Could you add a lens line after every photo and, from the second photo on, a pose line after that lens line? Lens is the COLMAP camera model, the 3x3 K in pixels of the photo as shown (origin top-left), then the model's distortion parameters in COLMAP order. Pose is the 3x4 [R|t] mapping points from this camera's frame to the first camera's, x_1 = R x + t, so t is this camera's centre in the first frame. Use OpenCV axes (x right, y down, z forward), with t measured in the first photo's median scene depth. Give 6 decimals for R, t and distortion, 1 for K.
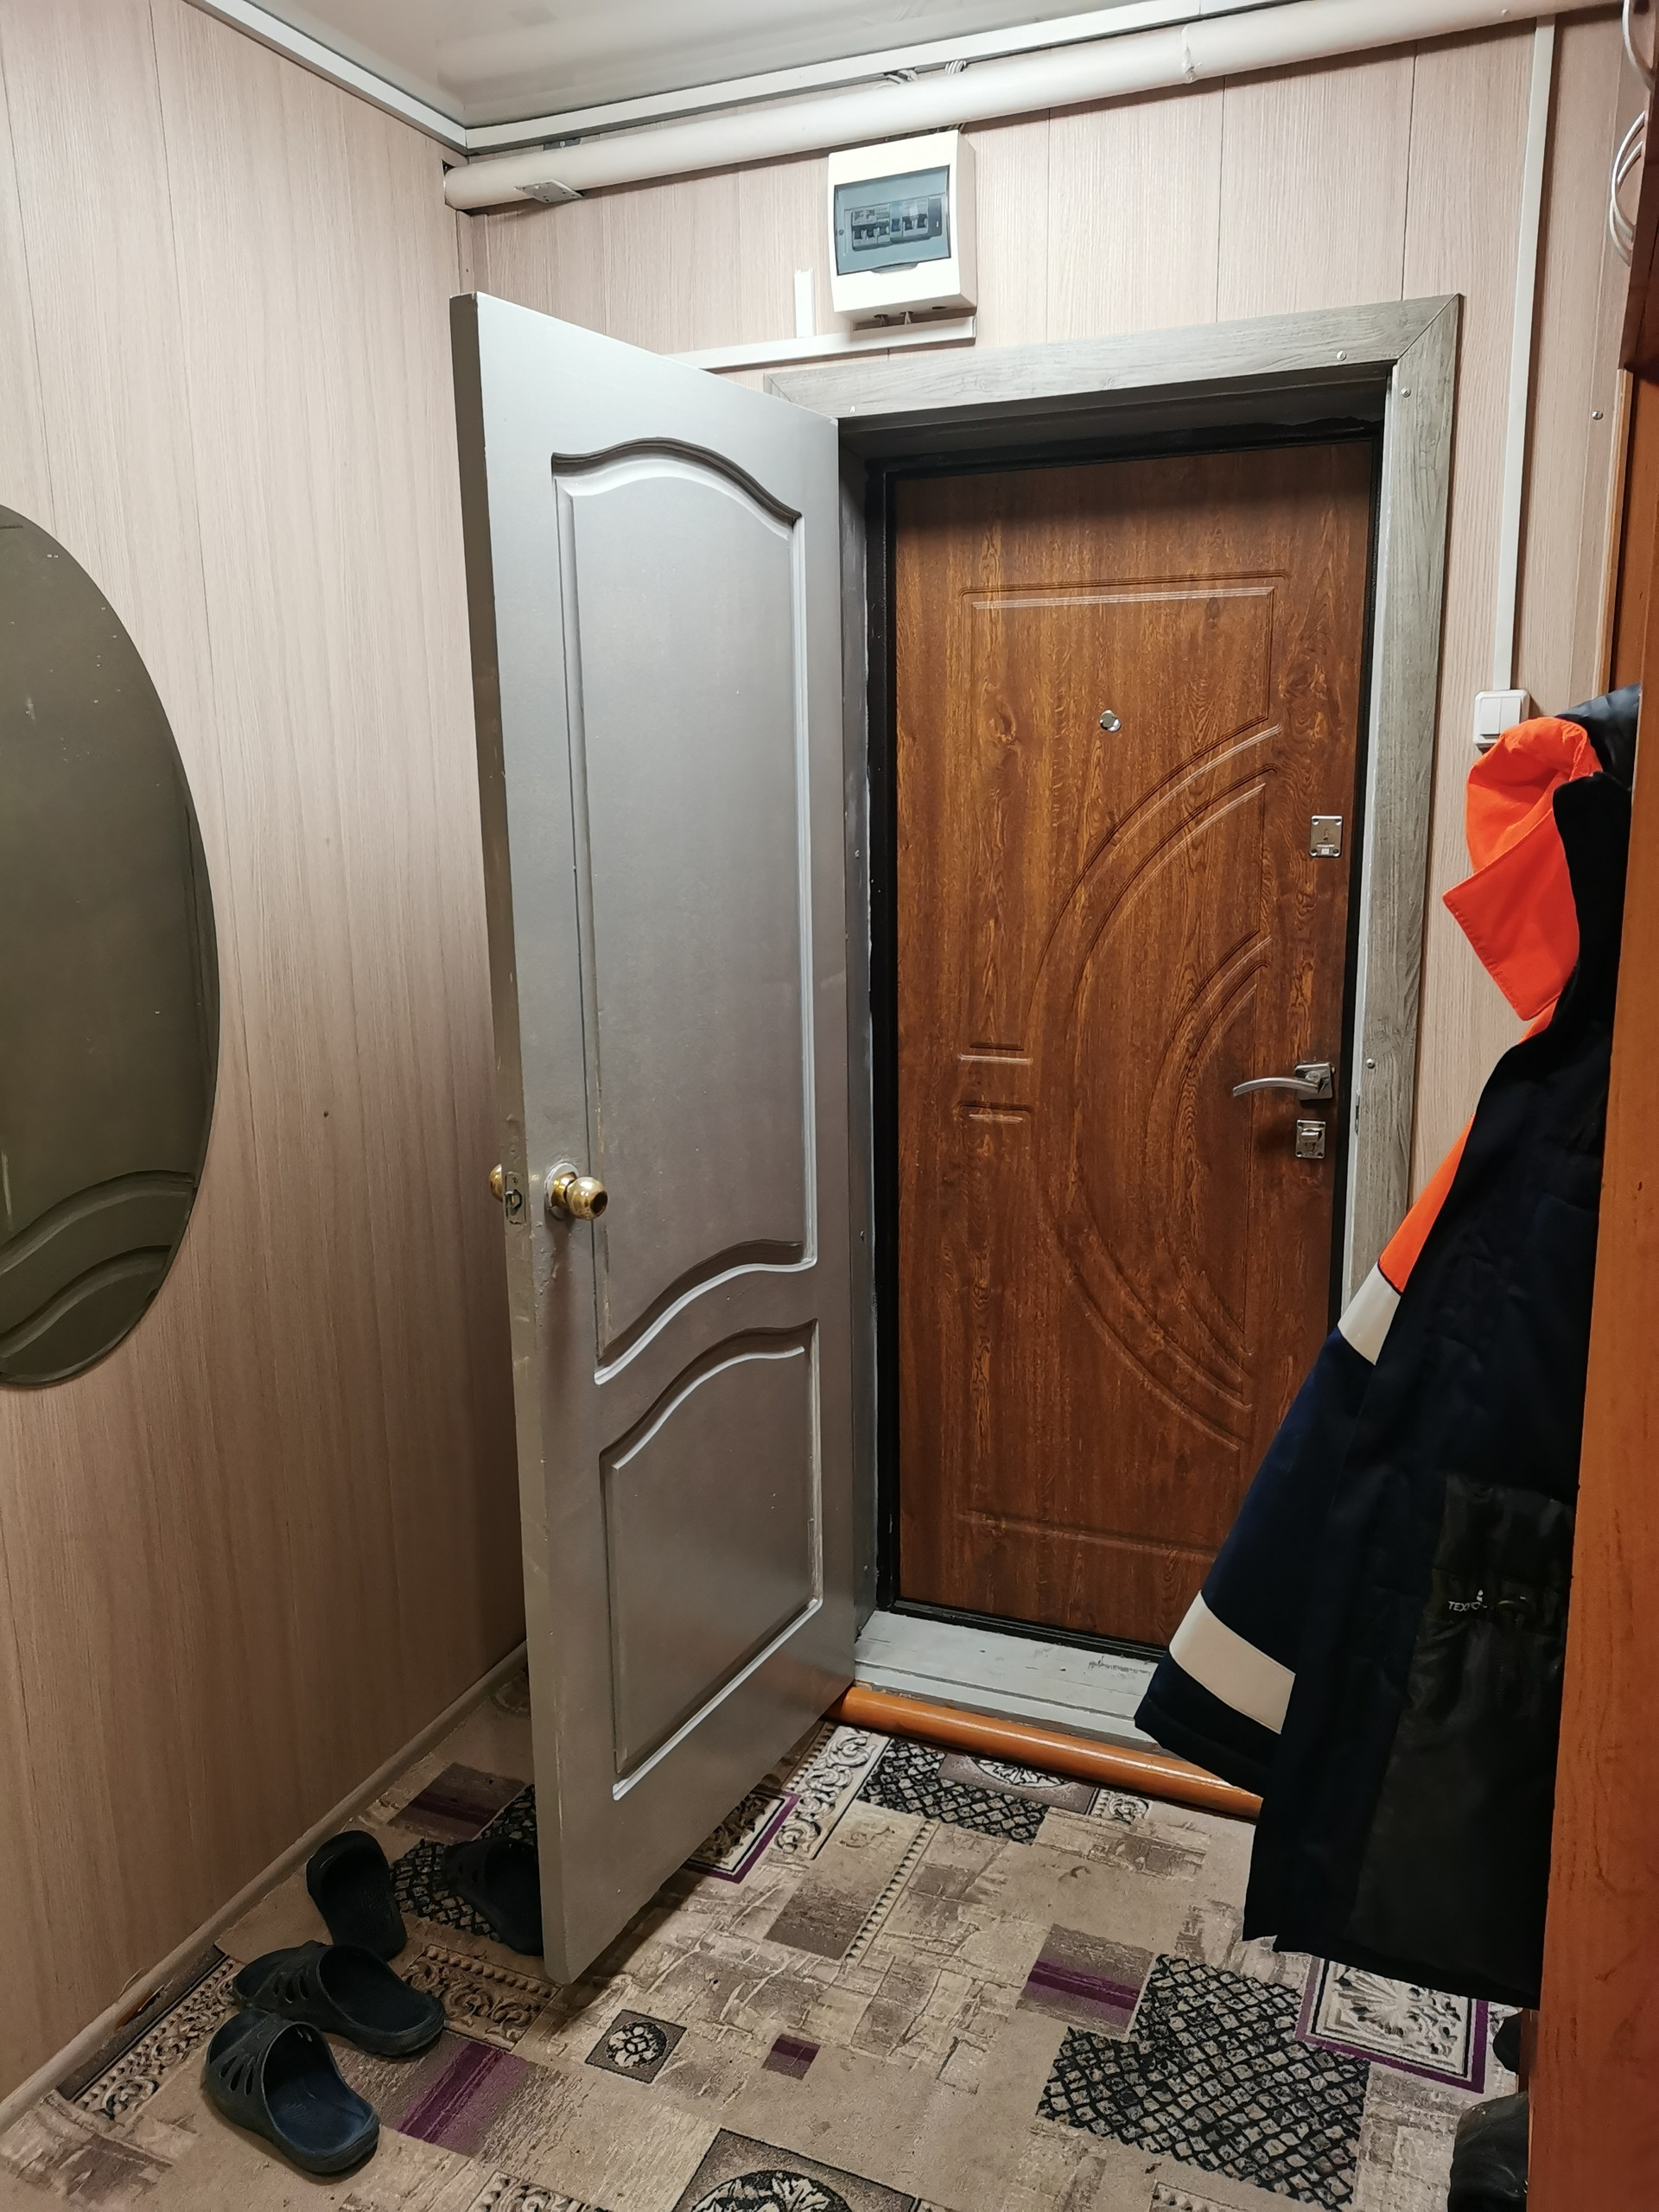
lens RADIAL K [[1685.8, 0, 829.5], [0, 1685.8, 1106.0], [0, 0, 1]] dist [0.006493, 0.040729]
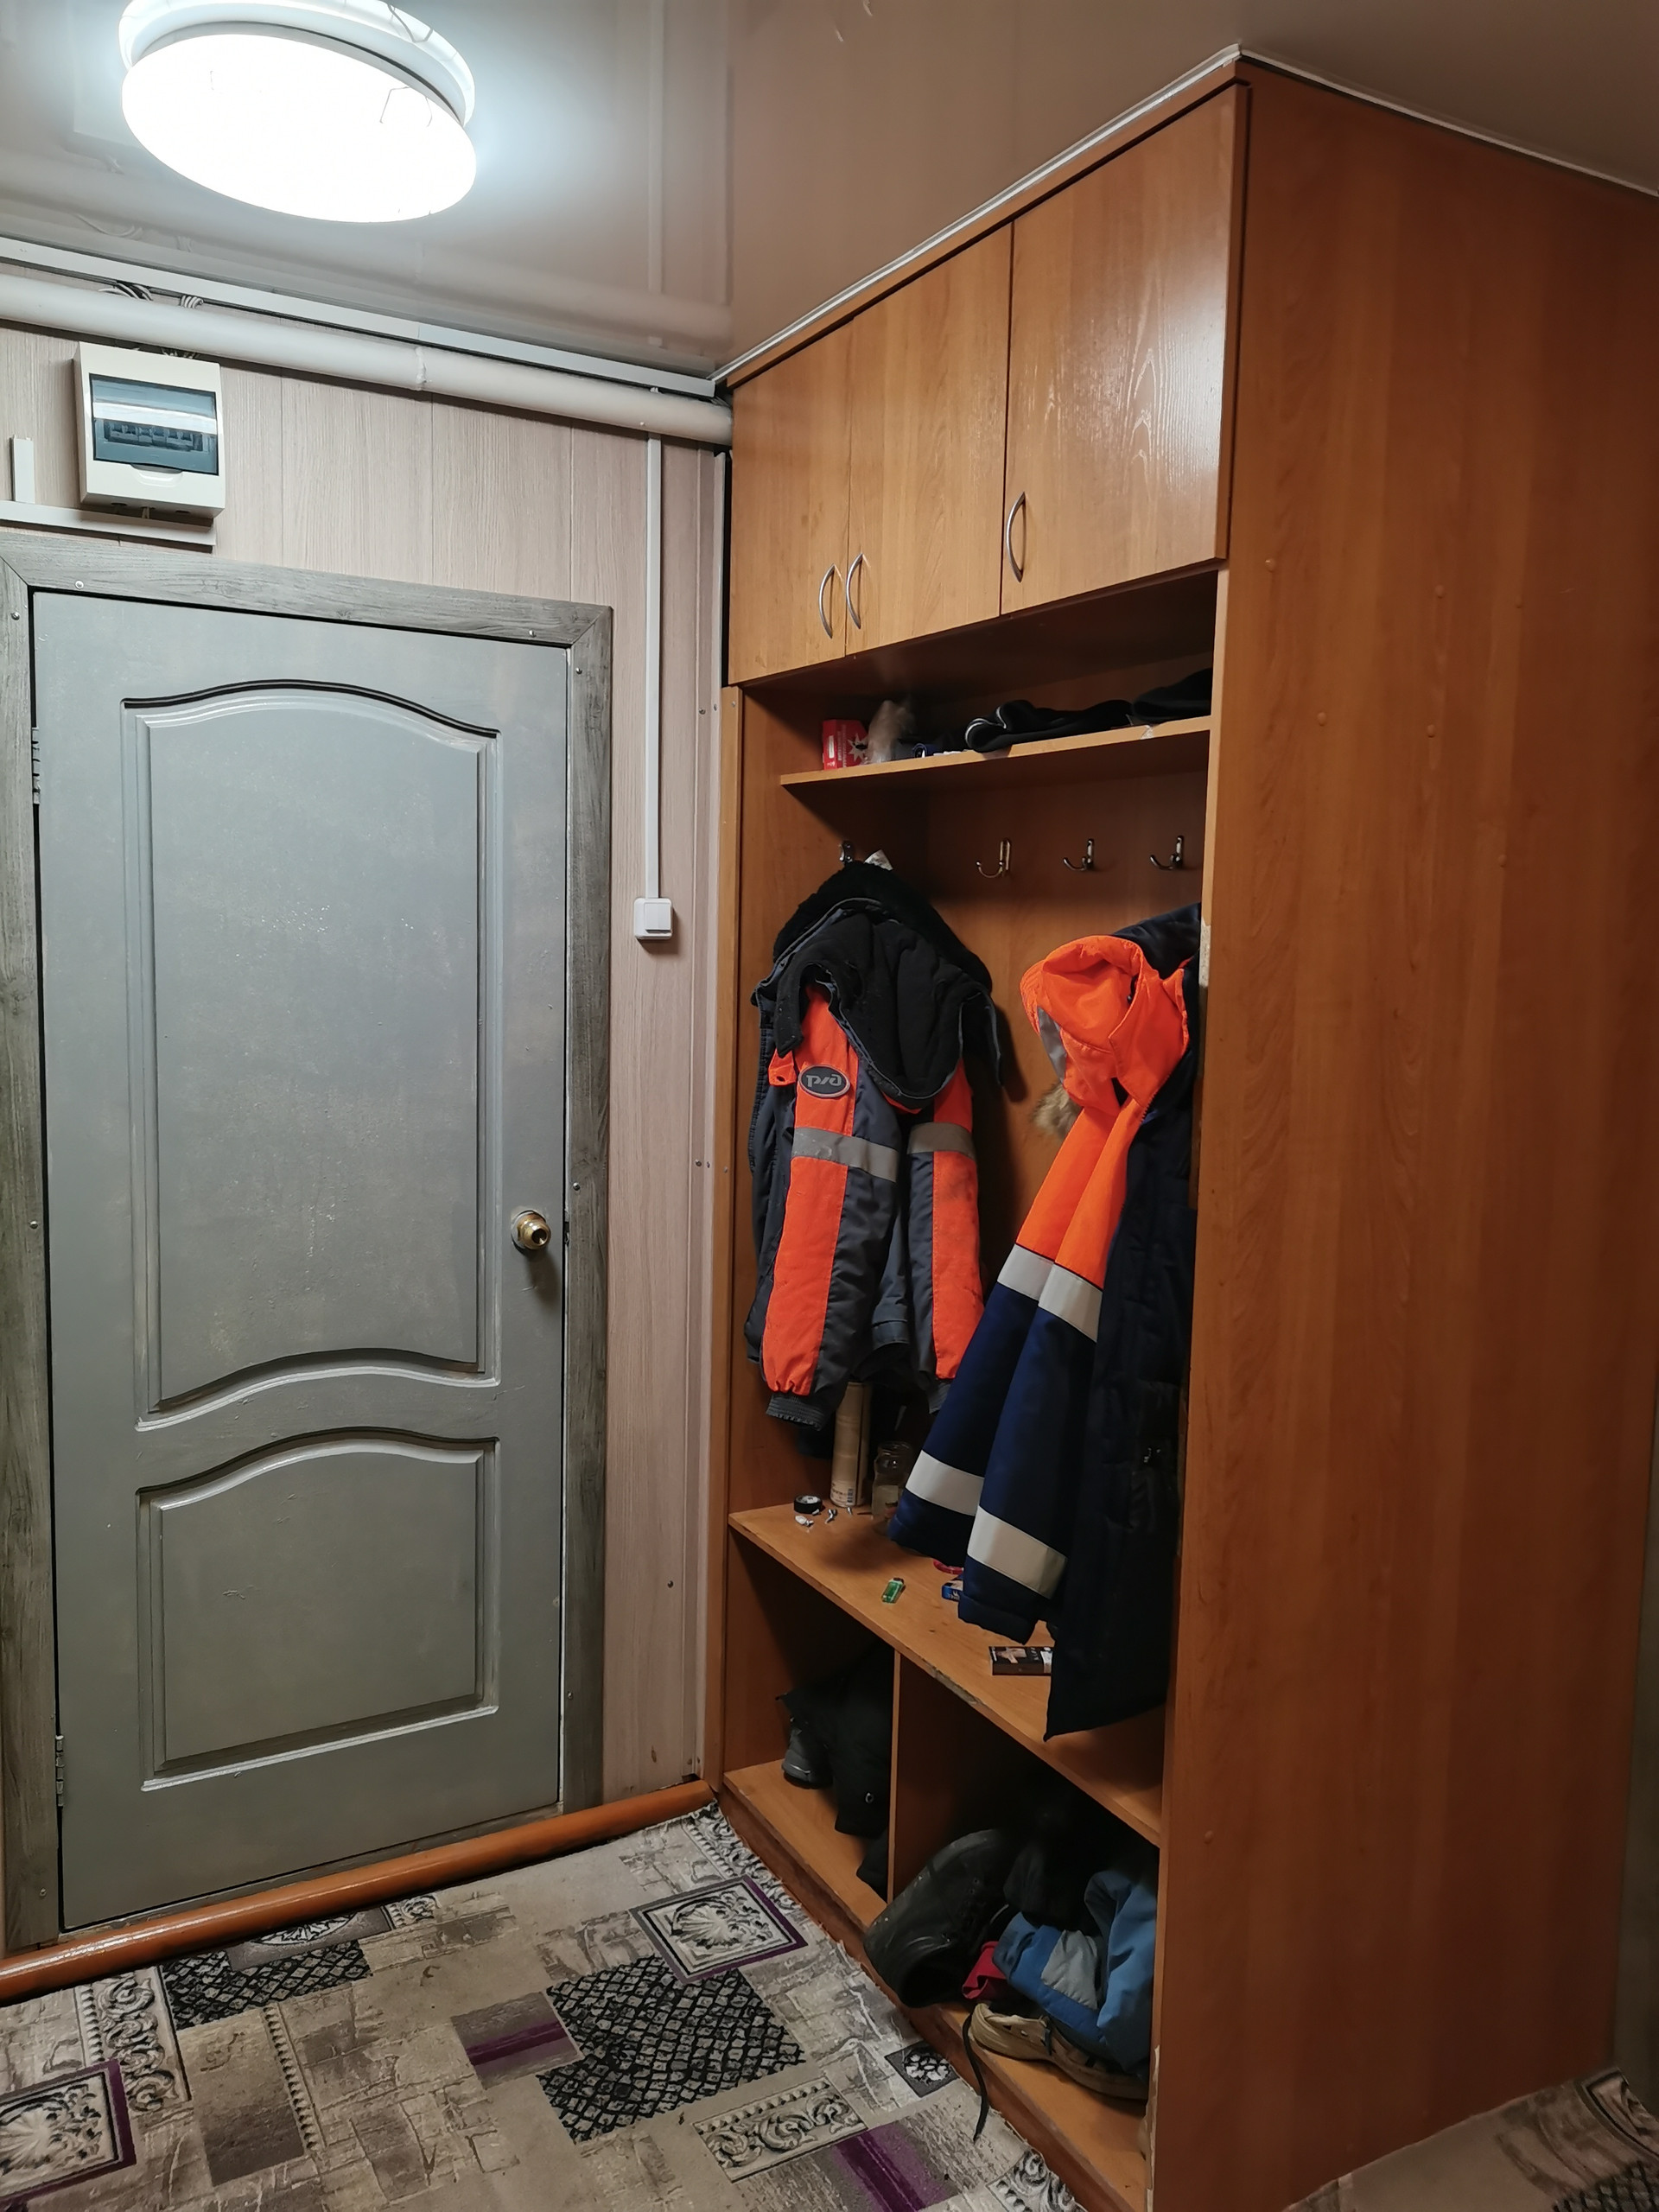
lens RADIAL K [[1696.2, 0, 817.4], [0, 1696.2, 1111.1], [0, 0, 1]] dist [0.065360, 0.006431]
pose [[0.622142, -0.059780, 0.780619, -0.587636], [0.131934, 0.990826, -0.029272, -0.021636], [-0.771708, 0.121202, 0.624321, 0.077933]]
